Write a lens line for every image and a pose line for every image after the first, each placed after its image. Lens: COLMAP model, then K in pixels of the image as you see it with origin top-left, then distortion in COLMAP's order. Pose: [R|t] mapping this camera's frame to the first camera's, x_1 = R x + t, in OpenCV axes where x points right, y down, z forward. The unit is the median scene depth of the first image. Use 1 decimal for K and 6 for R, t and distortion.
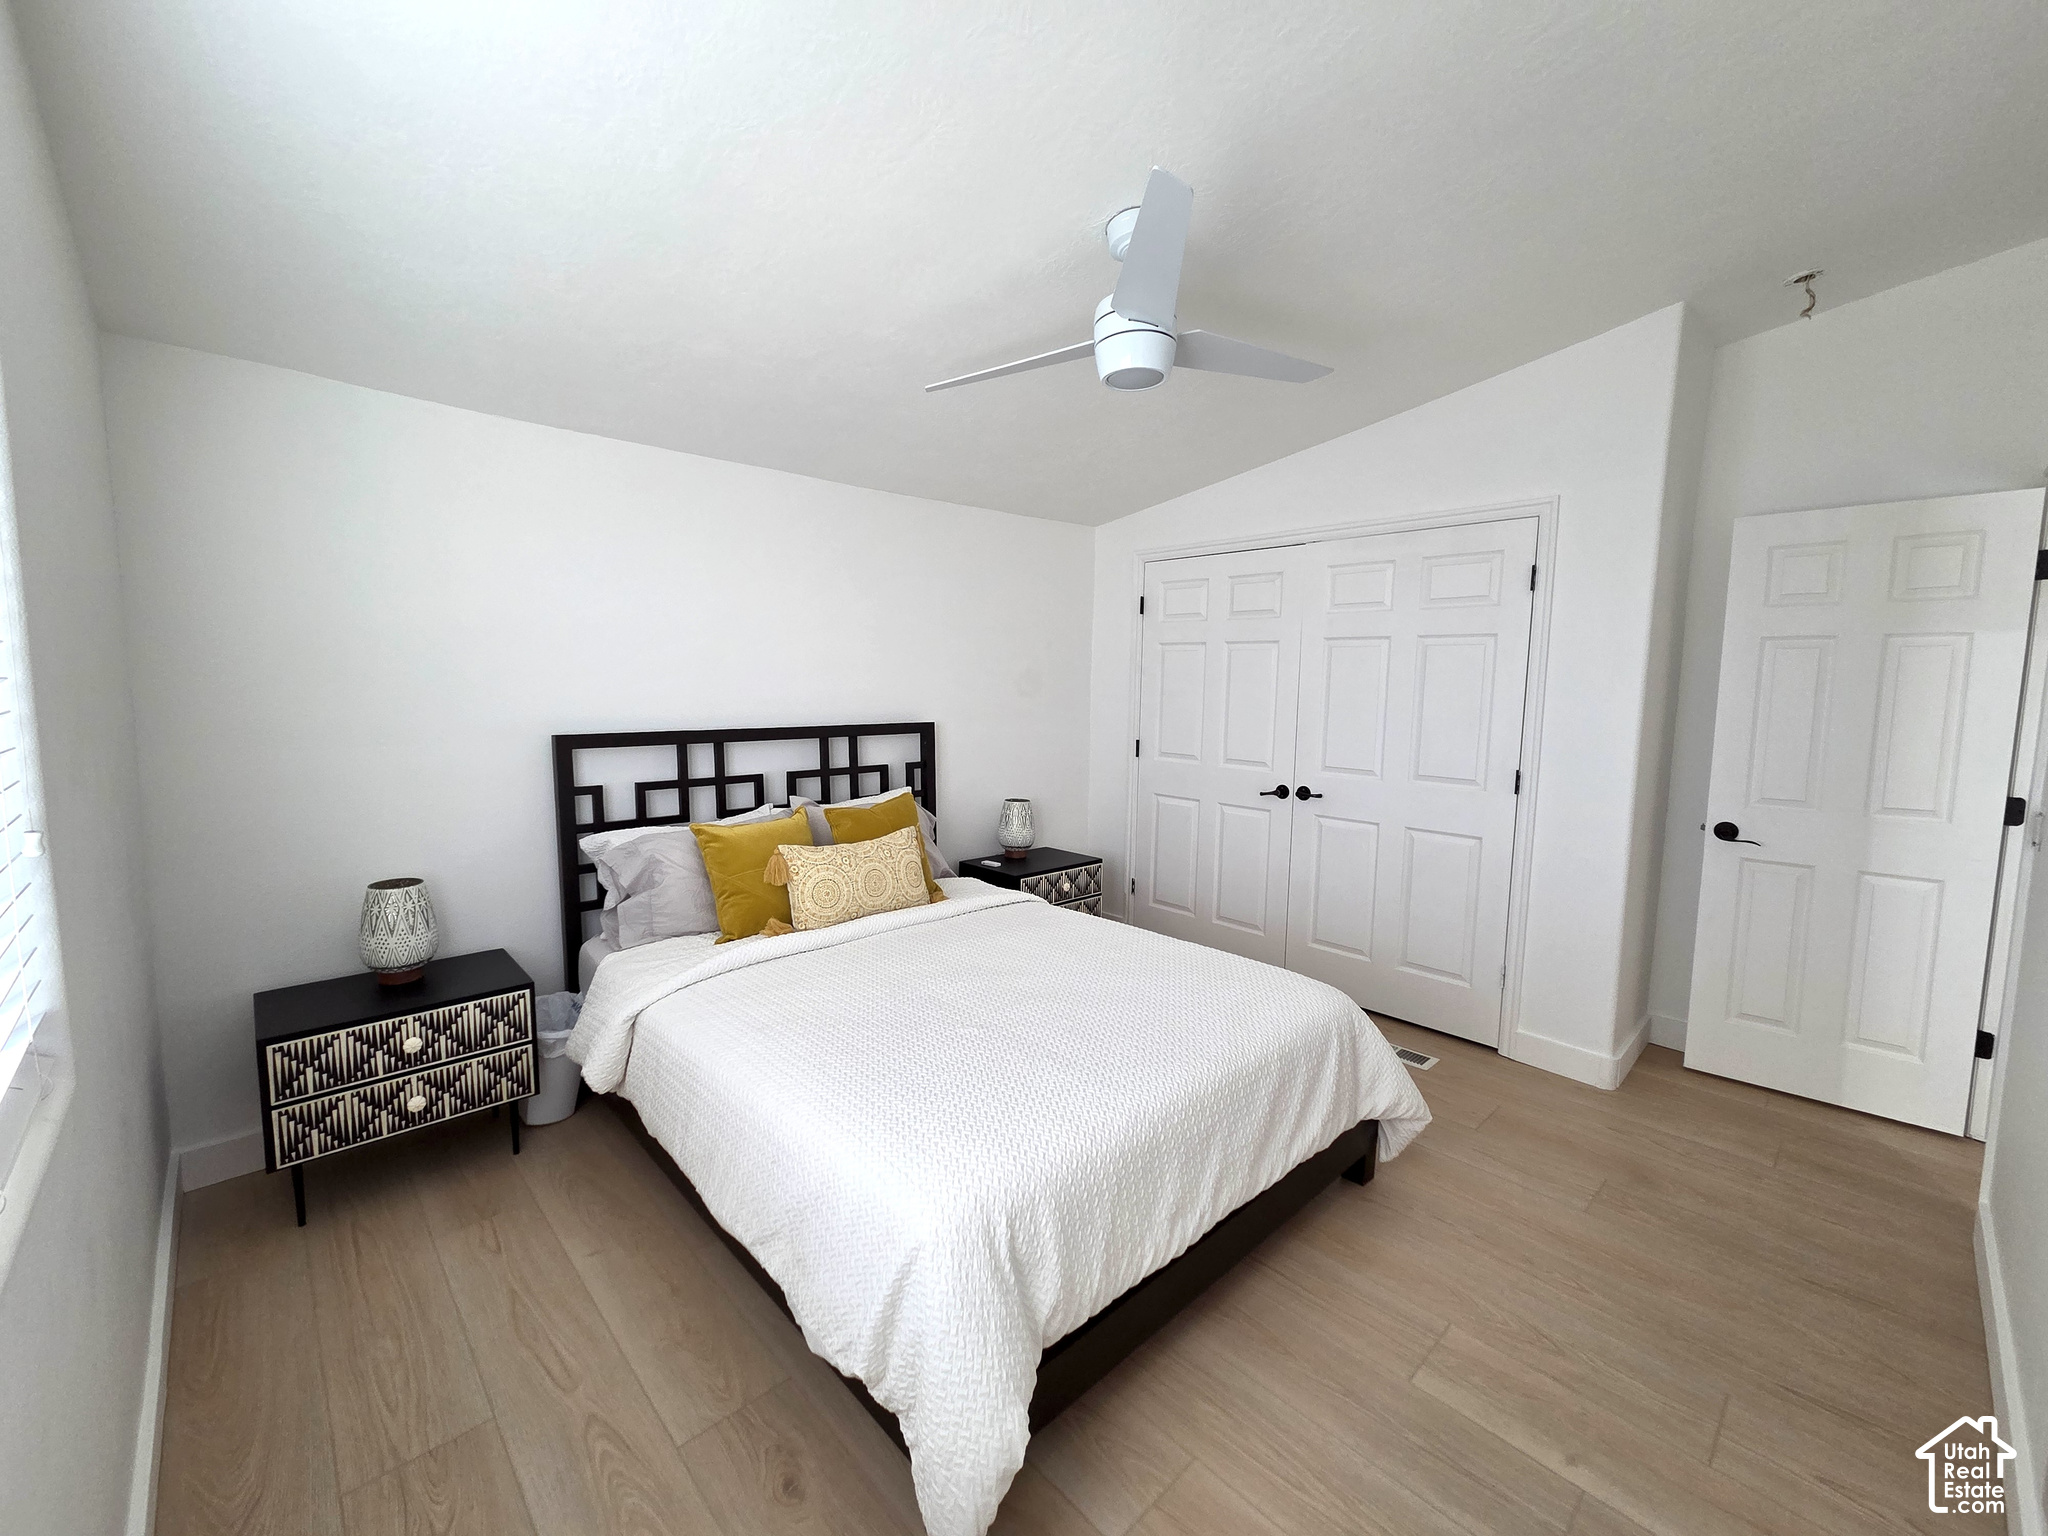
lens RADIAL K [[831.1, 0, 1034.0], [0, 831.1, 768.7], [0, 0, 1]] dist [0.000050, 0.010115]
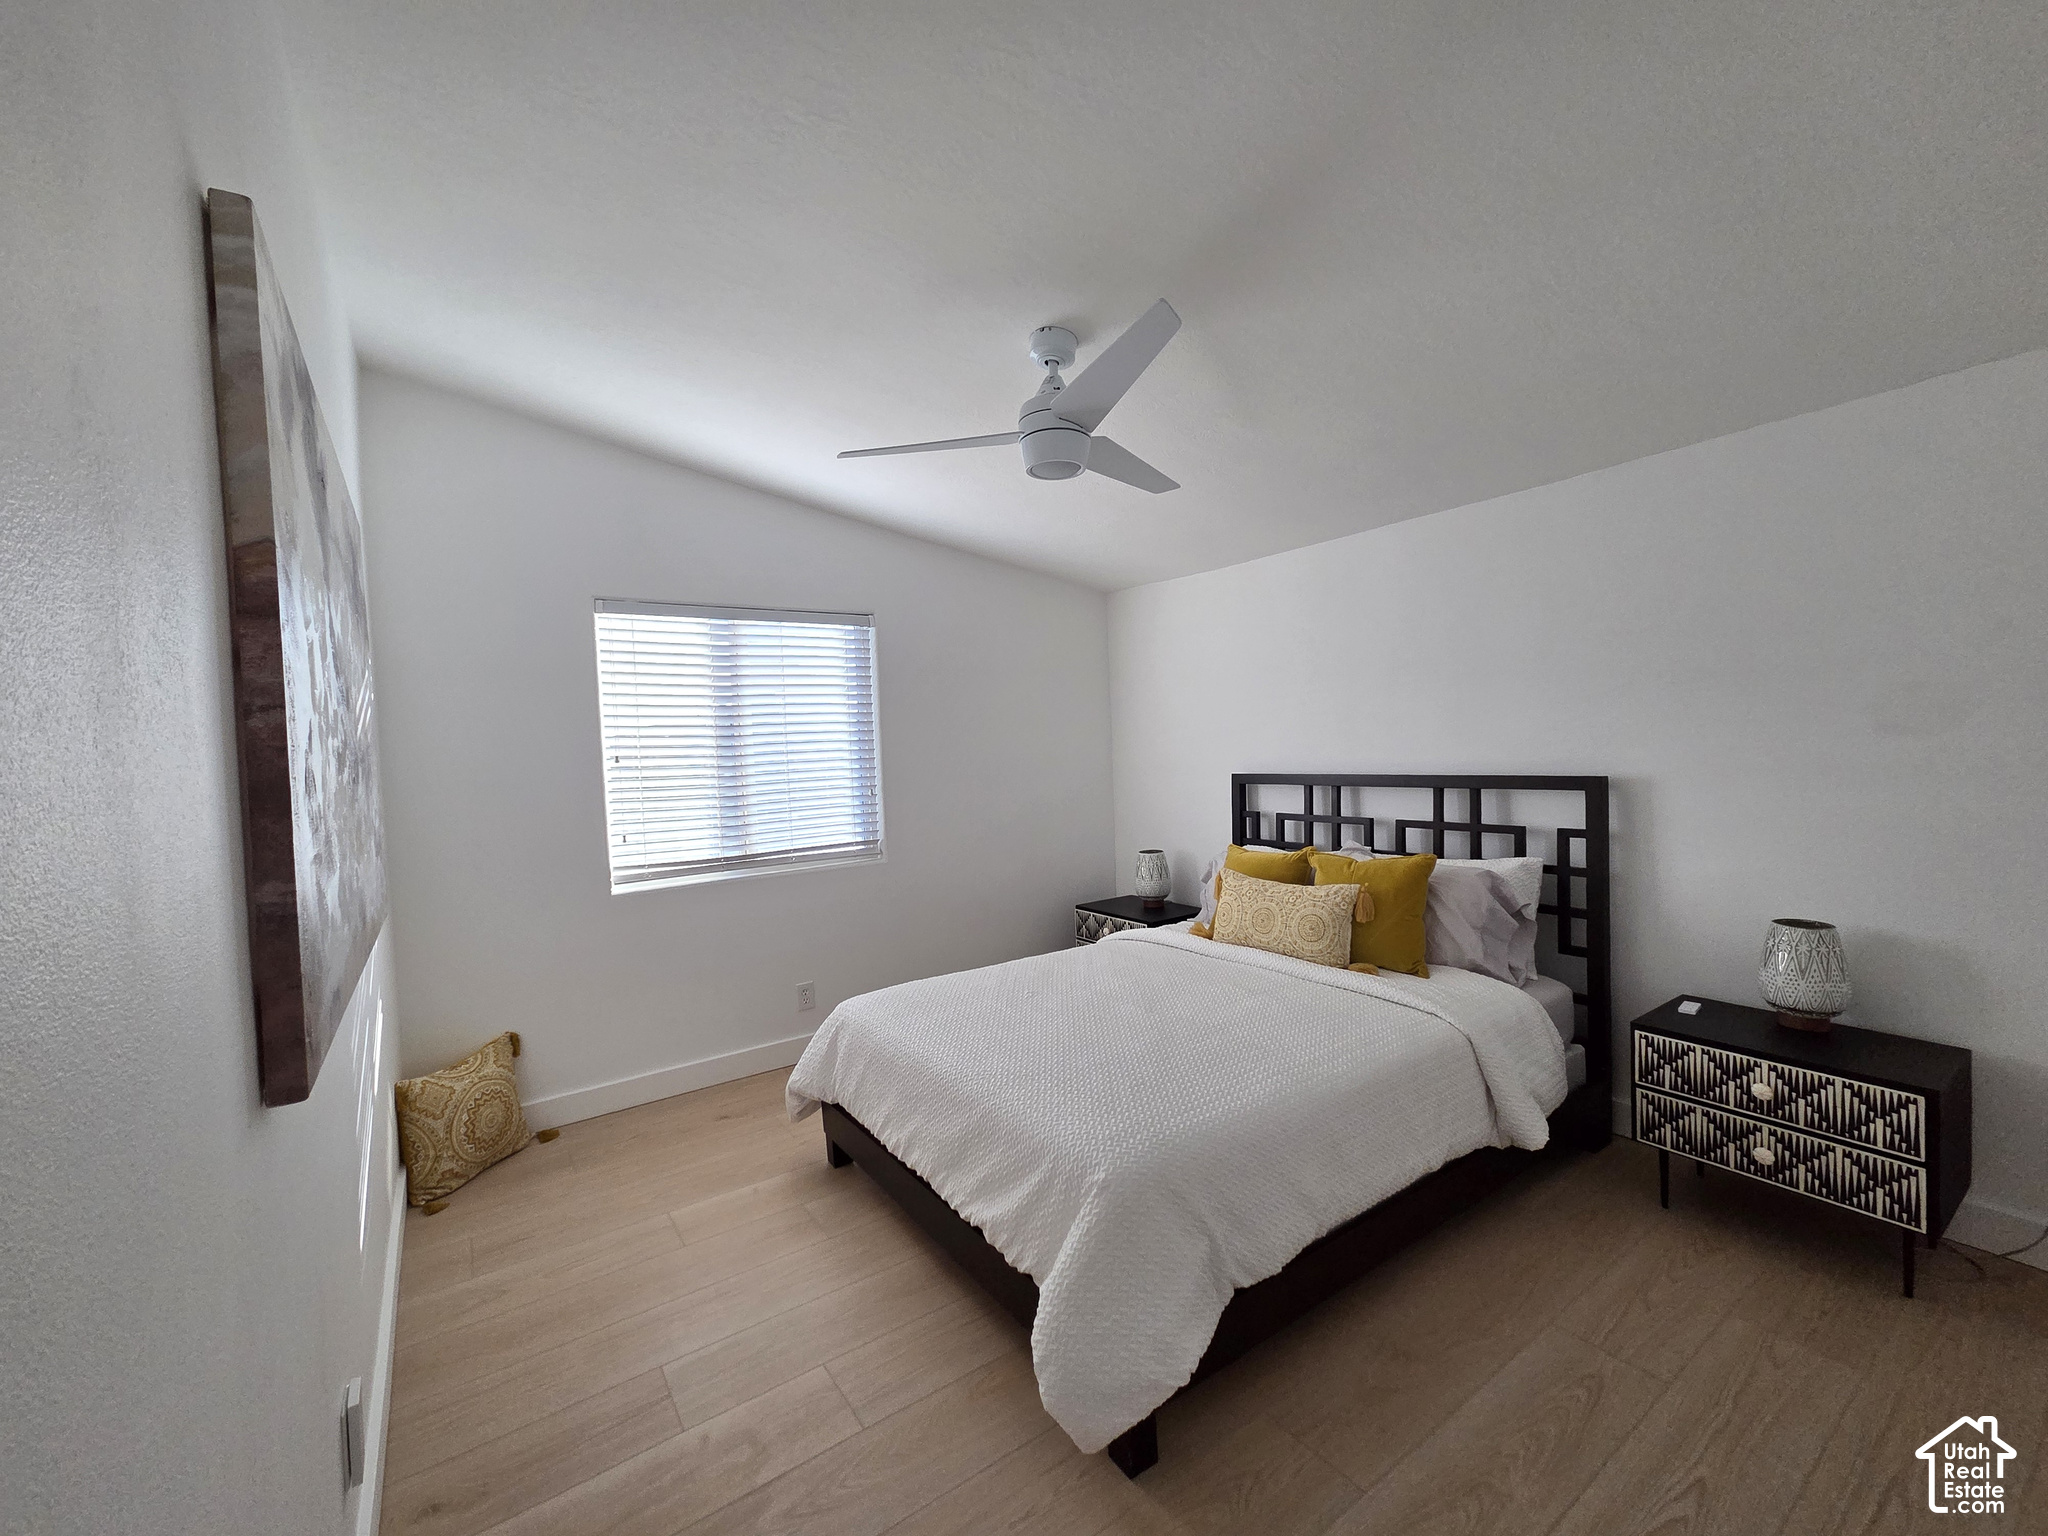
lens RADIAL K [[831.1, 0, 1034.0], [0, 831.1, 768.7], [0, 0, 1]] dist [0.000050, 0.010115]
pose [[-0.162358, 0.030457, -0.986262, 0.708910], [-0.054161, 0.997742, 0.039727, -0.068366], [0.985244, 0.059867, -0.160342, 0.666614]]
